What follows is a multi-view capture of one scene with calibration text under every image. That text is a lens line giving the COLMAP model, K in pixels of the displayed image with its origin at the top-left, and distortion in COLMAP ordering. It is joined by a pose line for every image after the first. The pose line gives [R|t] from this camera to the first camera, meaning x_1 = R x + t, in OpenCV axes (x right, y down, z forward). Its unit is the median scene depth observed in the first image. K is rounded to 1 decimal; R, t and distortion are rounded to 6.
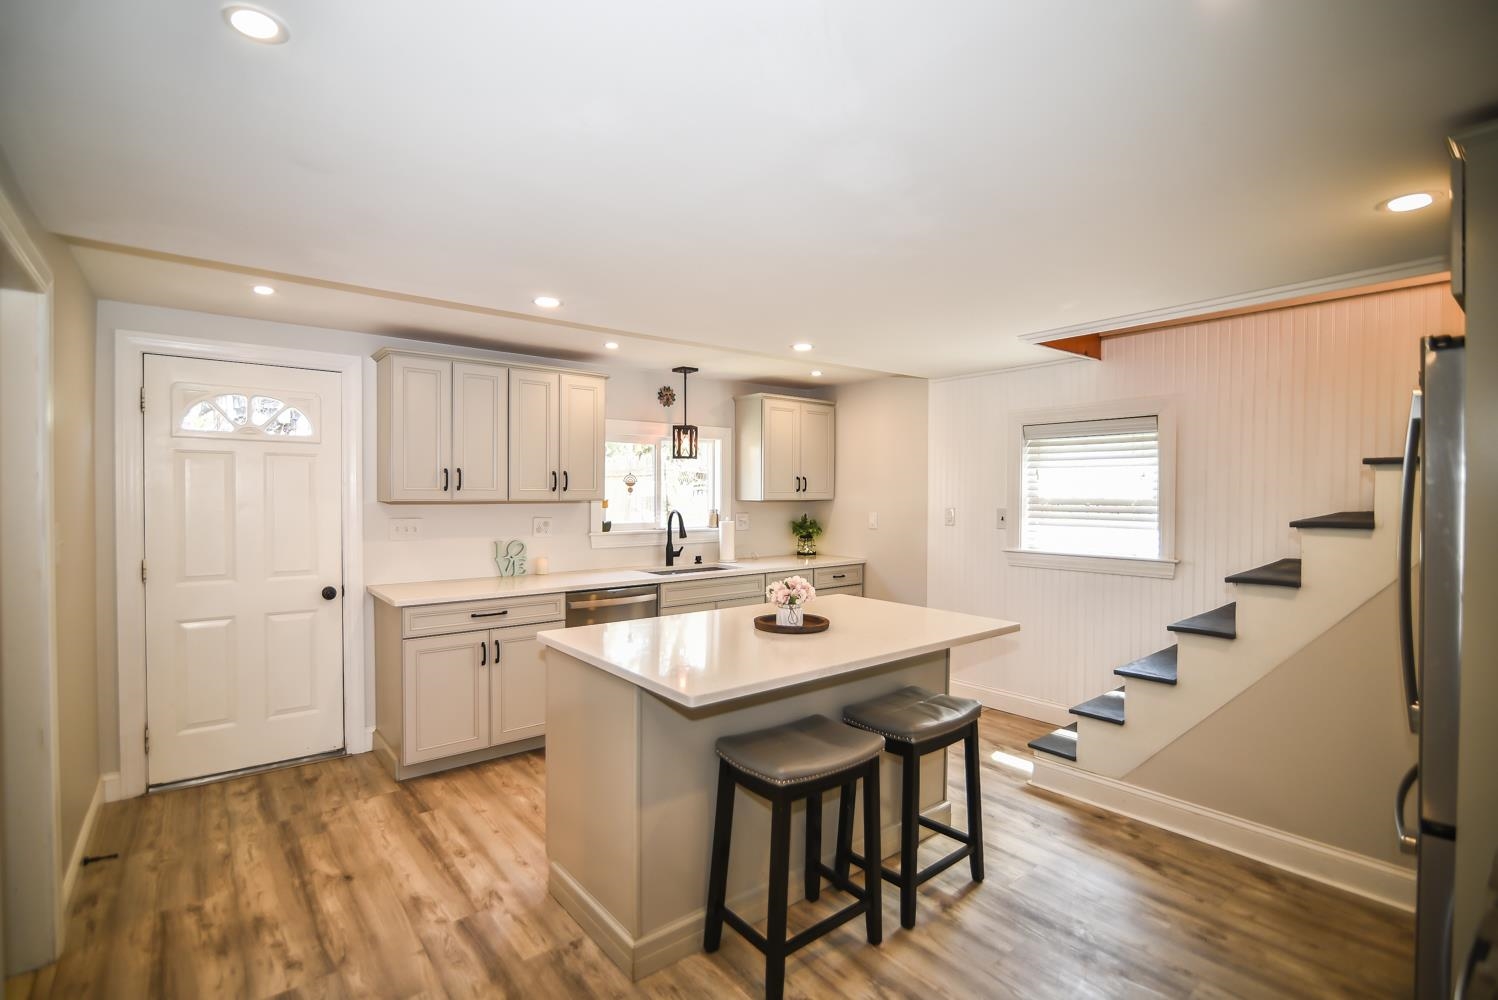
lens RADIAL K [[687.8, 0, 743.1], [0, 687.8, 502.5], [0, 0, 1]] dist [-0.019023, 0.001311]
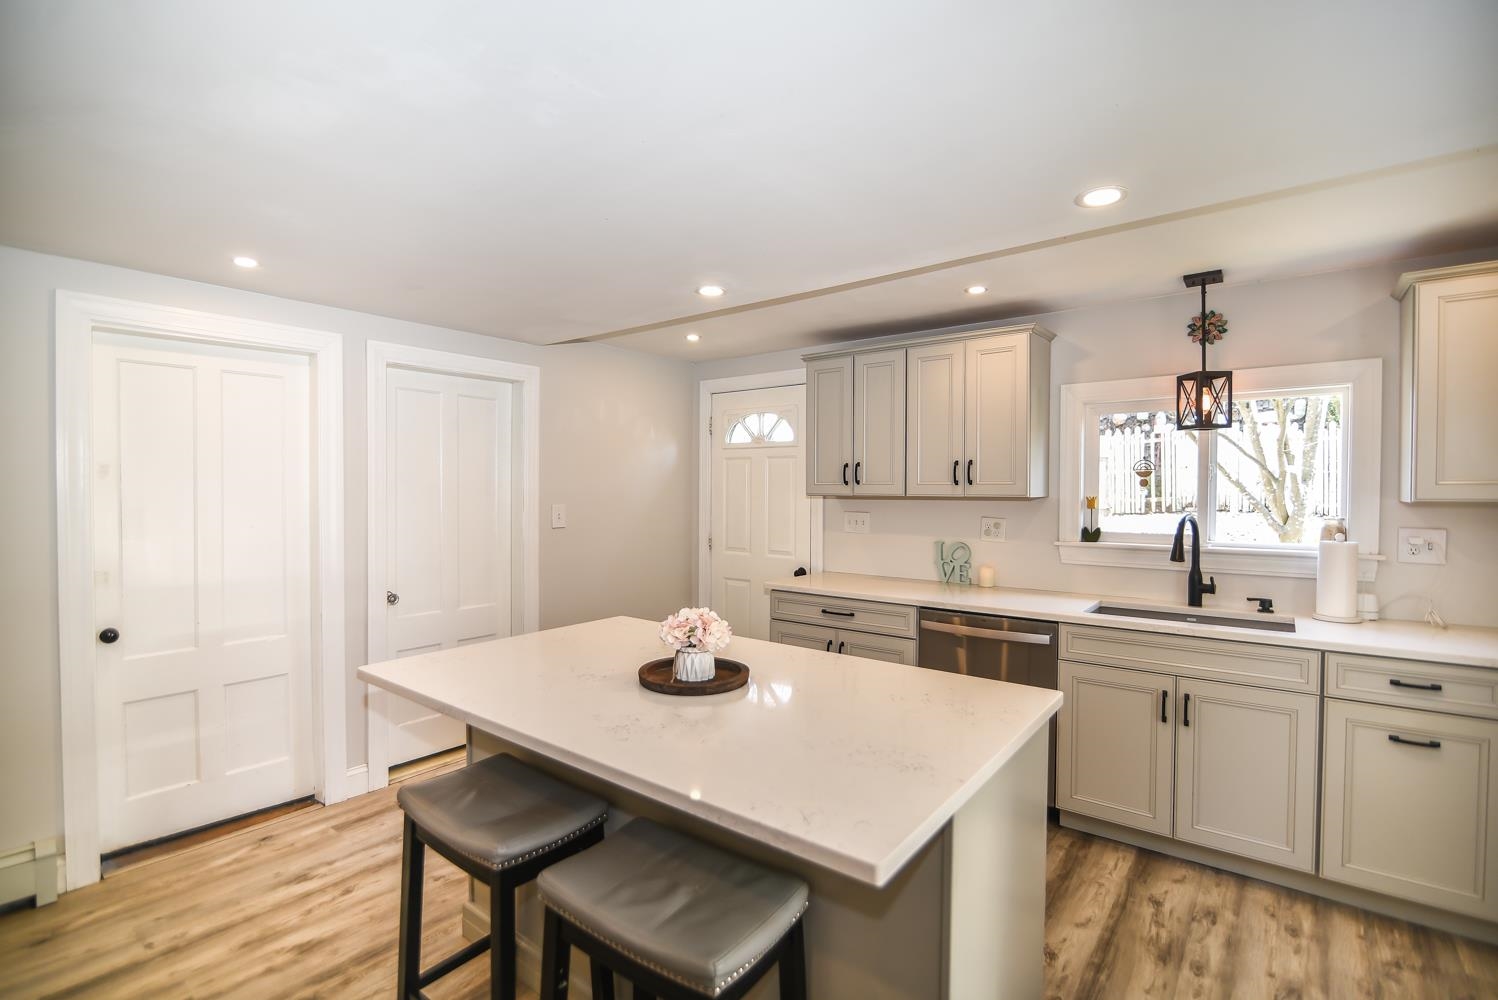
lens RADIAL K [[694.2, 0, 749.0], [0, 694.2, 500.0], [0, 0, 1]] dist [-0.013078, -0.000397]
pose [[0.227058, 0.012312, -0.973803, 0.452170], [-0.015388, 0.999841, 0.009053, -0.002100], [0.973760, 0.012929, 0.227211, 0.539361]]
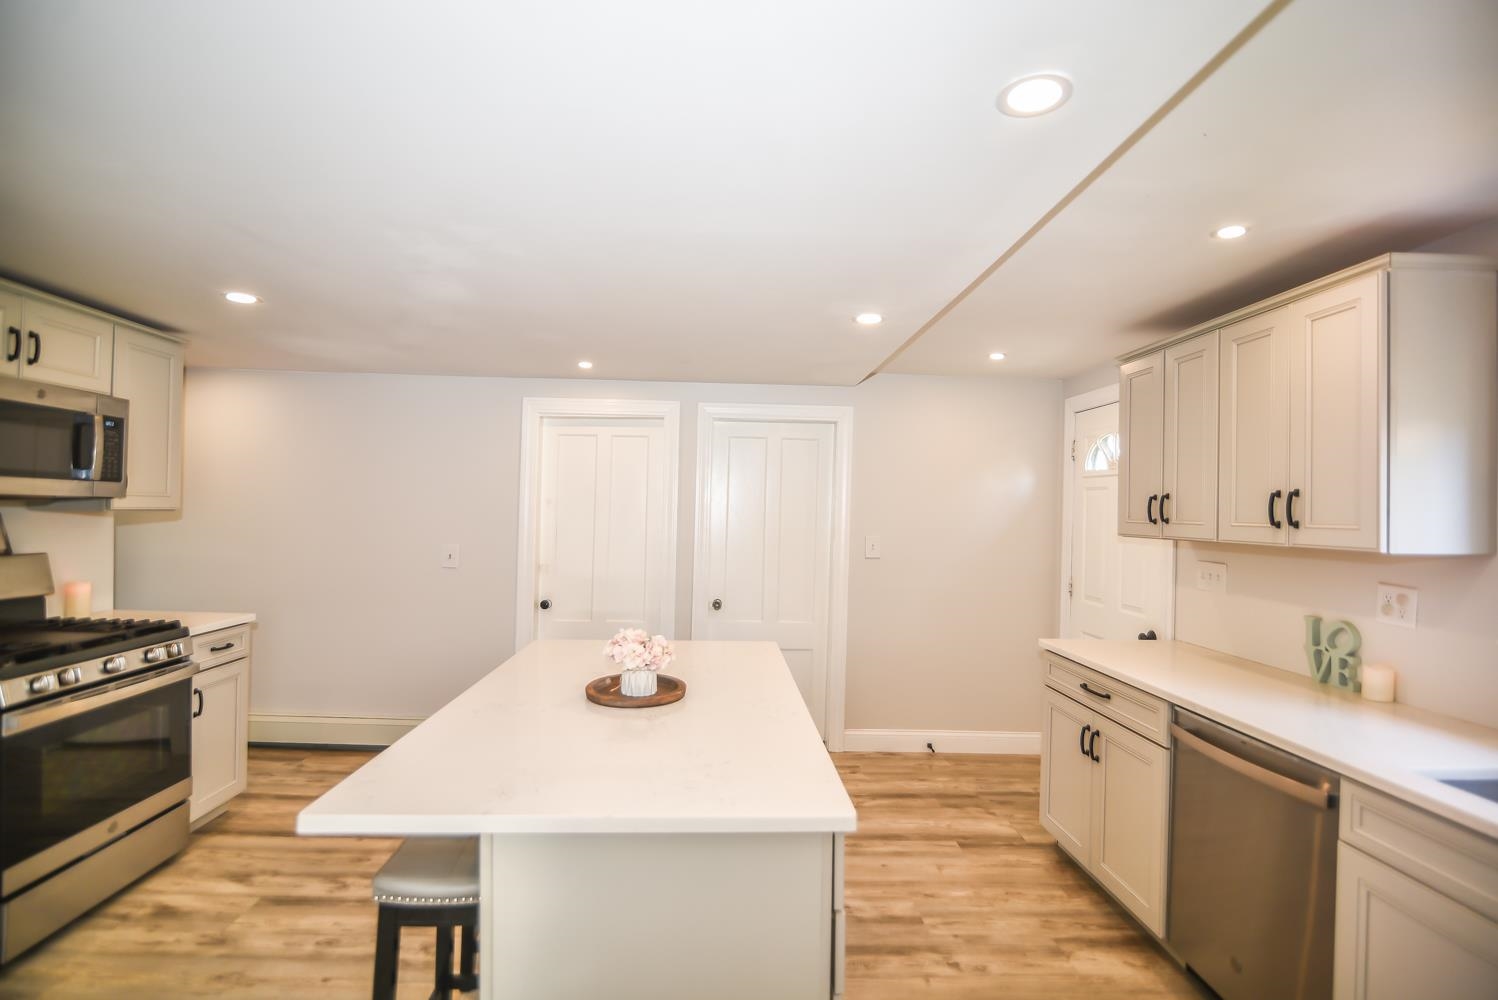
lens RADIAL K [[695.6, 0, 750.6], [0, 695.6, 509.1], [0, 0, 1]] dist [-0.014662, 0.000988]
pose [[-0.589586, -0.017053, -0.807525, 0.372621], [-0.034204, 0.999407, 0.003868, -0.018688], [0.806981, 0.029901, -0.589820, 0.933411]]
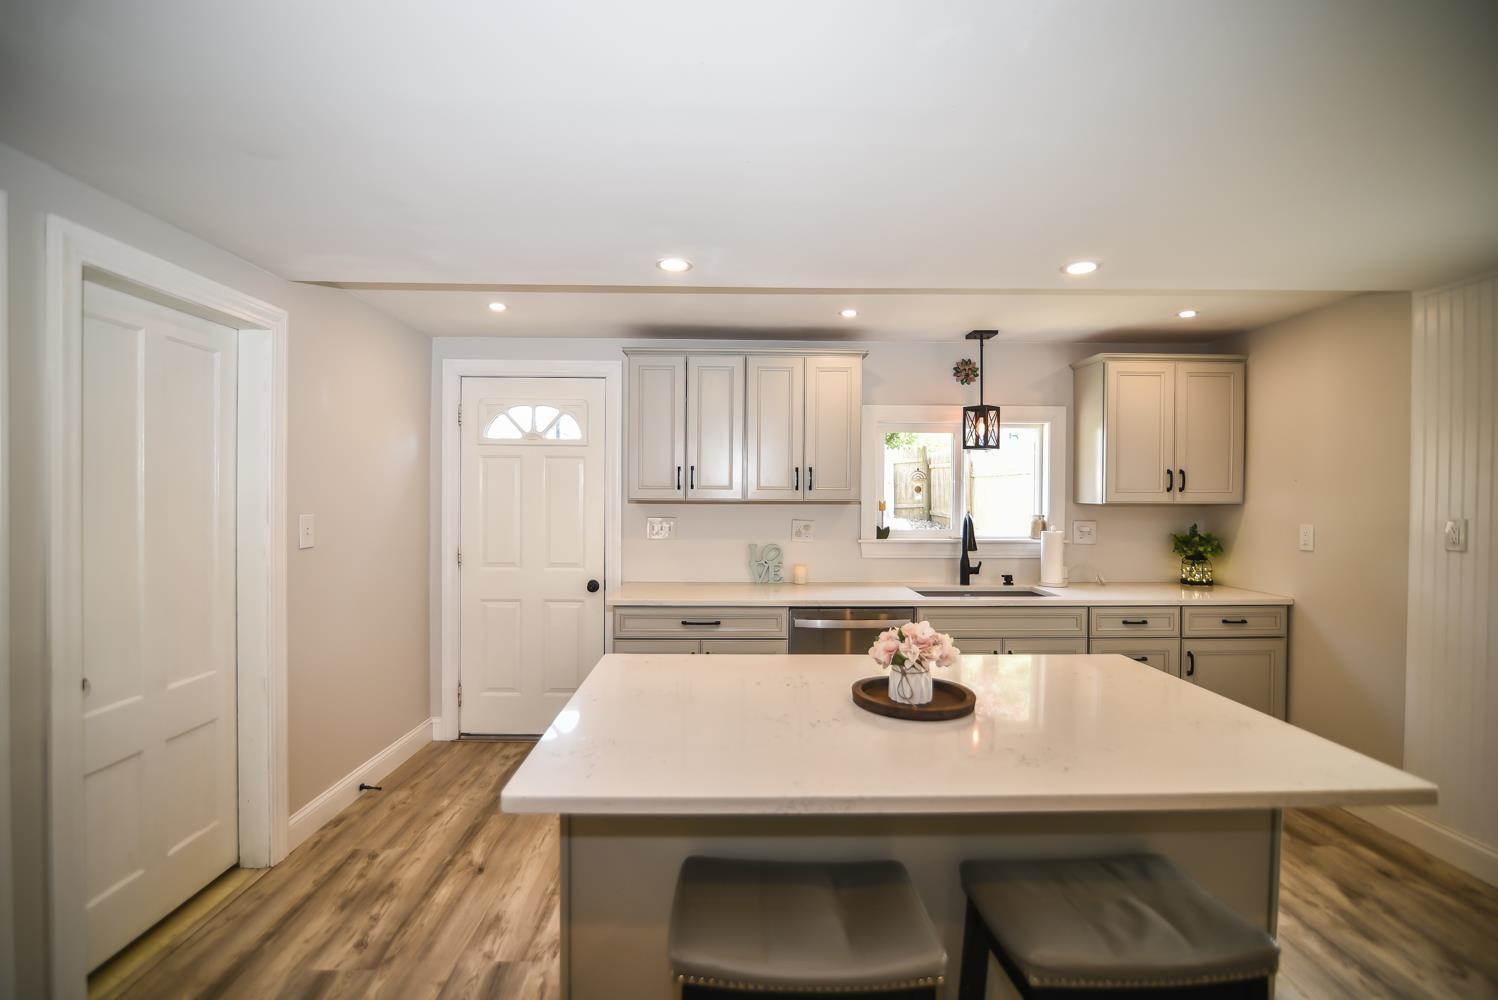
lens RADIAL K [[687.8, 0, 743.1], [0, 687.8, 502.5], [0, 0, 1]] dist [-0.019023, 0.001311]
pose [[0.791318, 0.007538, -0.611359, 0.197231], [-0.011360, 0.999933, -0.002376, 0.002071], [0.611300, 0.008825, 0.791350, 0.247745]]
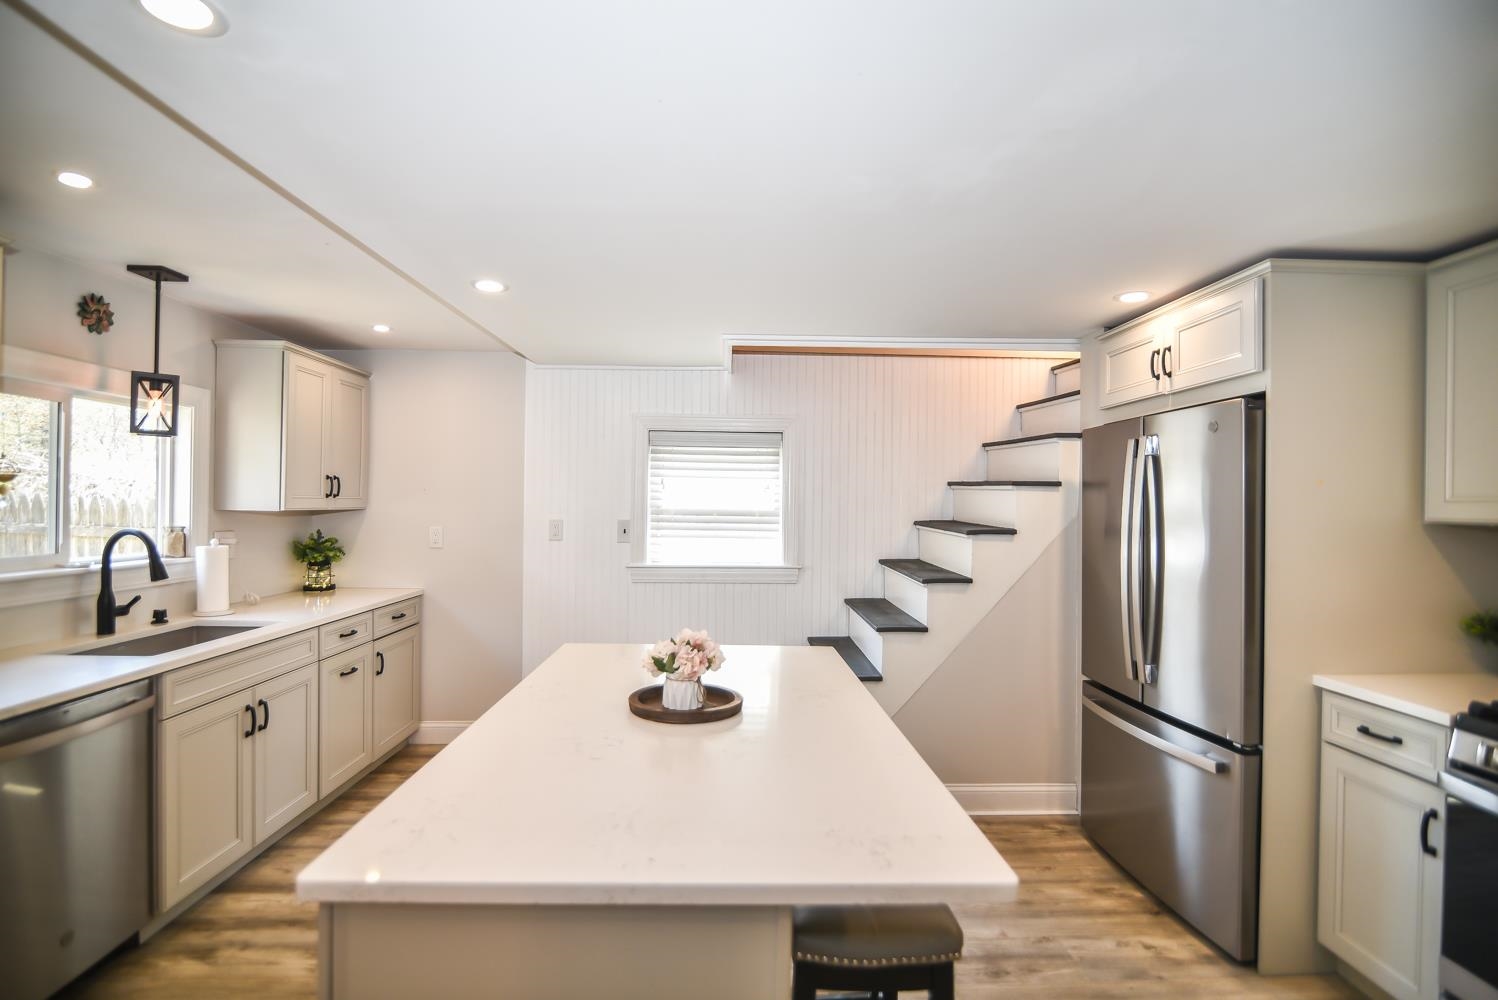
lens RADIAL K [[694.2, 0, 749.0], [0, 694.2, 500.0], [0, 0, 1]] dist [-0.013078, -0.000397]
pose [[0.605653, 0.010979, 0.795653, -0.258512], [-0.000547, 0.999910, -0.013381, -0.005470], [-0.795728, 0.007669, 0.605605, 0.326584]]
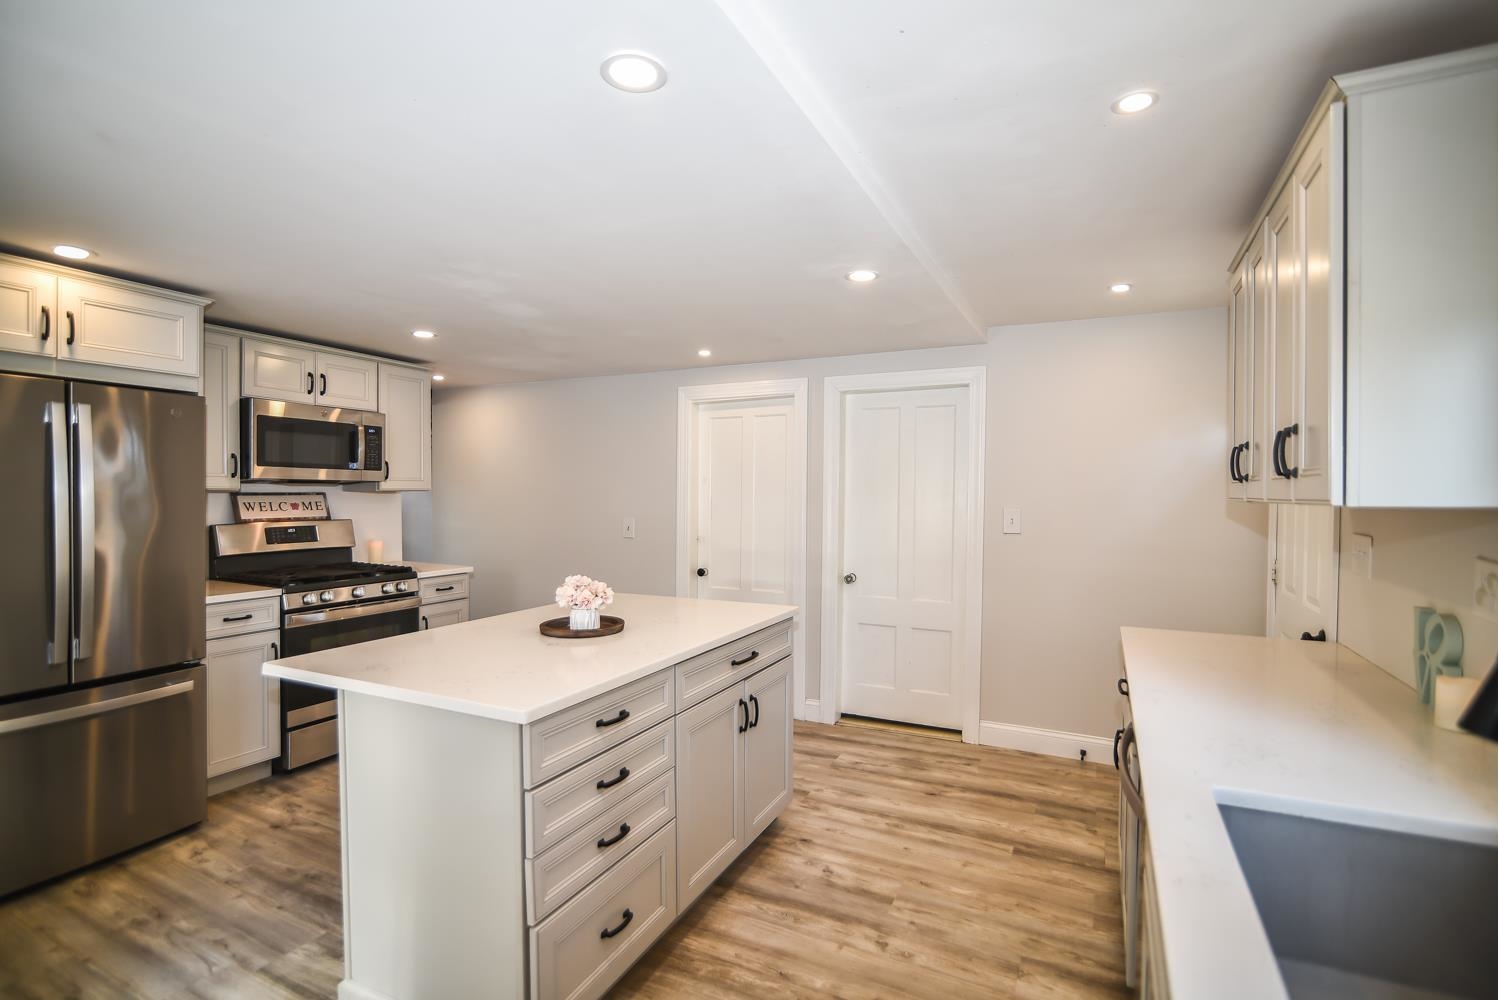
lens RADIAL K [[723.2, 0, 749.3], [0, 723.2, 509.6], [0, 0, 1]] dist [-0.012755, 0.000312]
pose [[-0.907653, 0.002242, -0.419716, 0.162945], [-0.013492, 0.999313, 0.034513, -0.008902], [0.419505, 0.036989, -0.906999, 1.177136]]
